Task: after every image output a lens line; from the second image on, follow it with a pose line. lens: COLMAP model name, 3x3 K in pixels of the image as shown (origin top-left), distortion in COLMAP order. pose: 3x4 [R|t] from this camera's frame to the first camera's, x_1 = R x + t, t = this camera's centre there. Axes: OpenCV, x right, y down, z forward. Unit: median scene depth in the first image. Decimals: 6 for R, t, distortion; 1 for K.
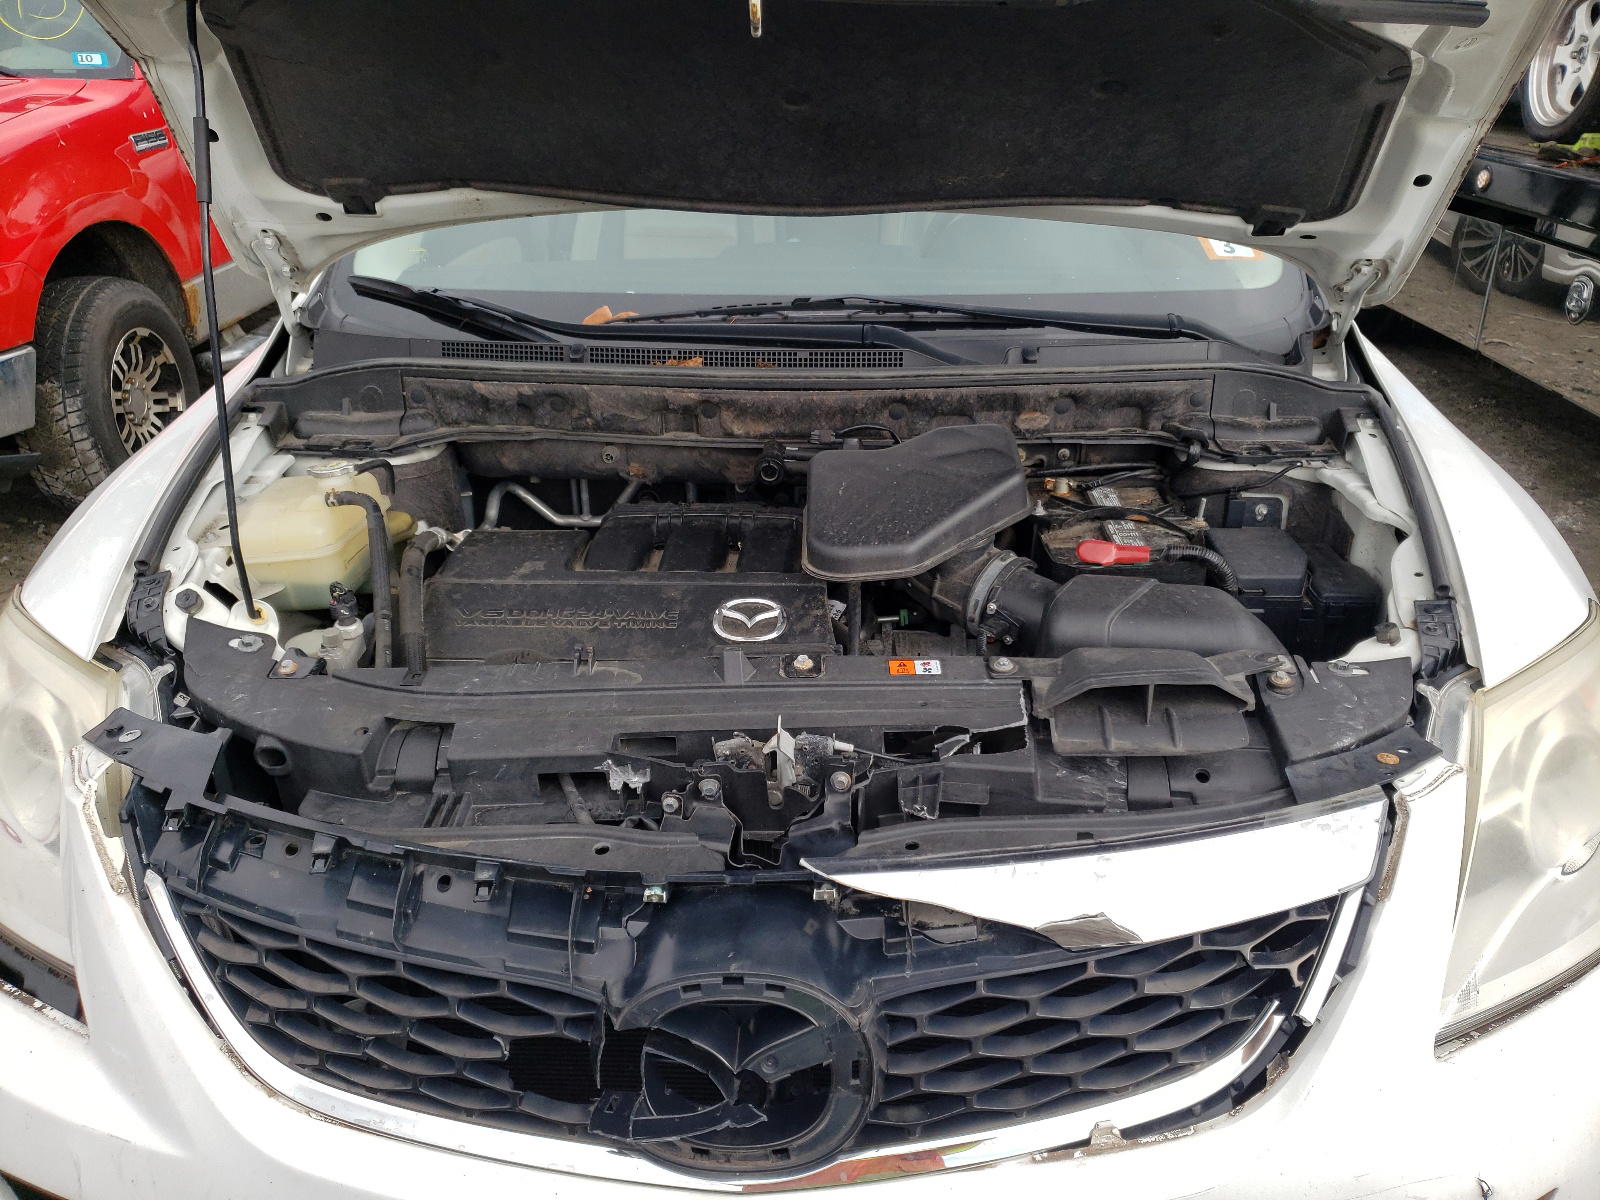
lens RADIAL K [[1230.6, 0, 800.2], [0, 1230.6, 638.2], [0, 0, 1]] dist [0.005156, -0.003887]
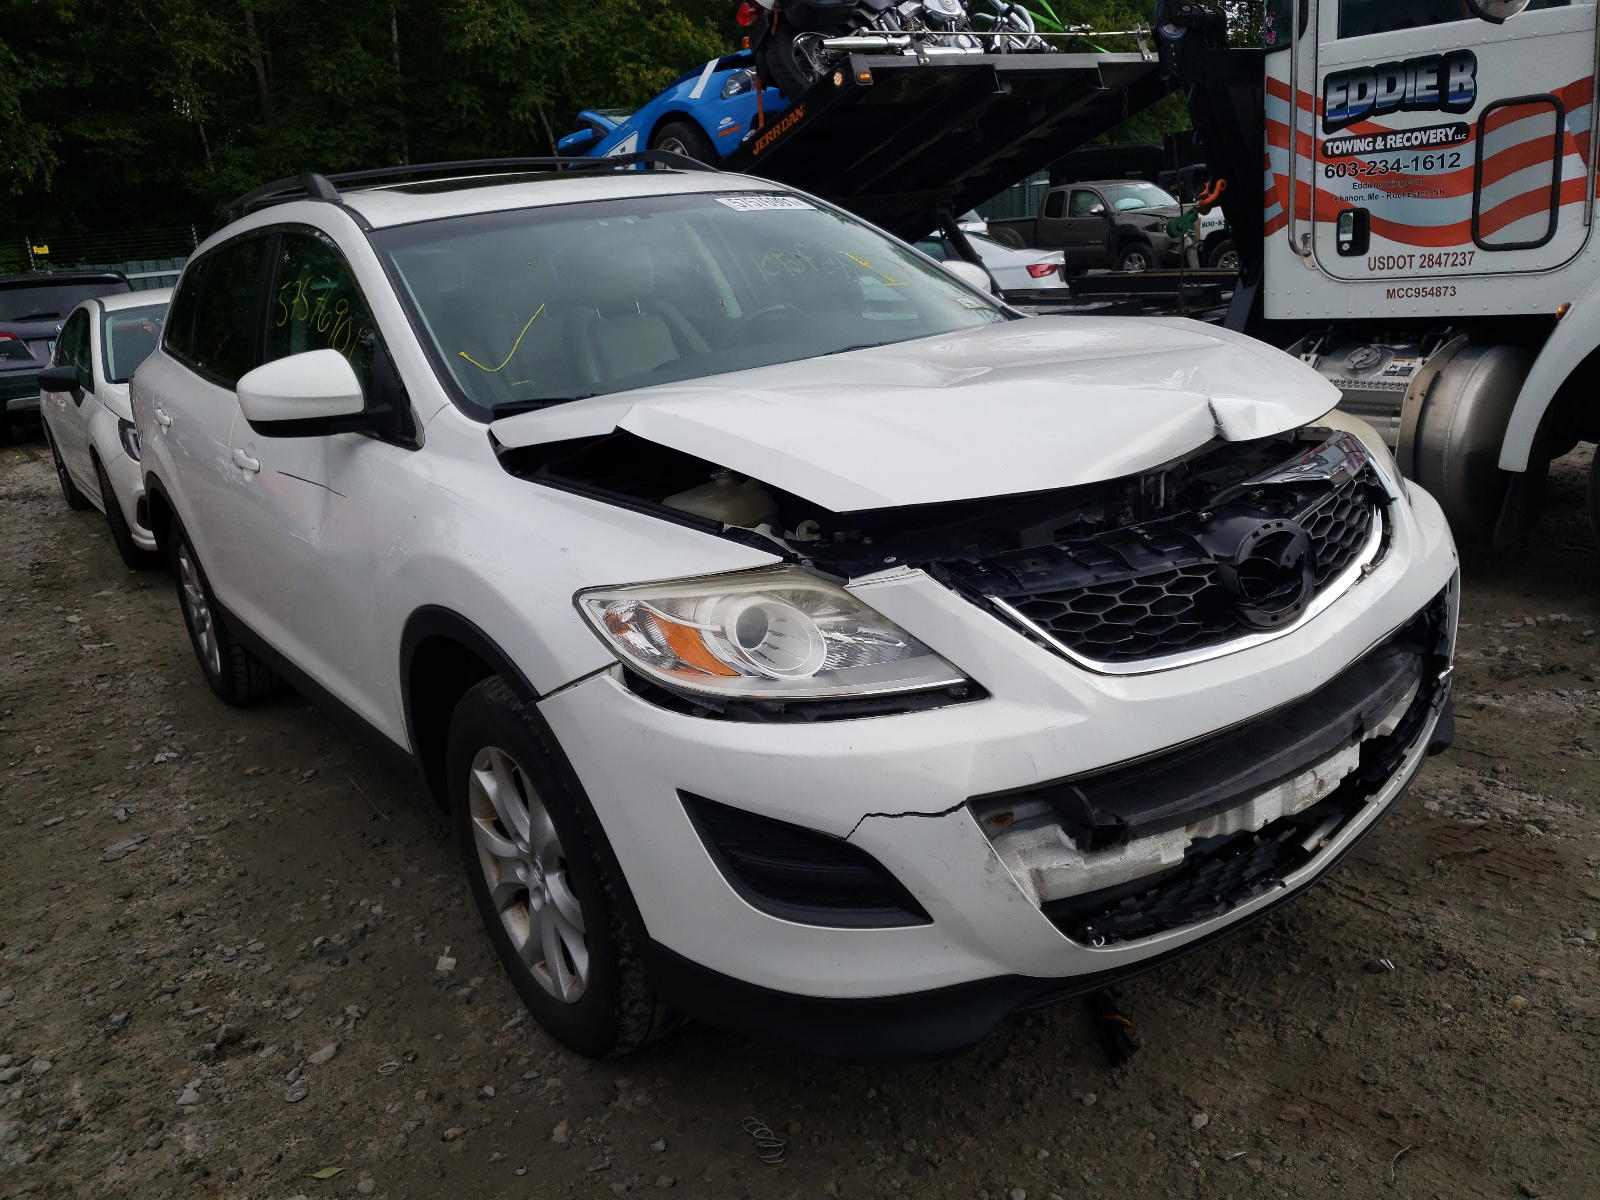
lens RADIAL K [[1230.6, 0, 800.2], [0, 1230.6, 638.2], [0, 0, 1]] dist [0.005156, -0.003887]
pose [[0.784349, -0.277221, 0.554928, -1.751823], [0.377192, 0.923343, -0.071865, 0.273014], [-0.492466, 0.265682, 0.828789, -0.312920]]
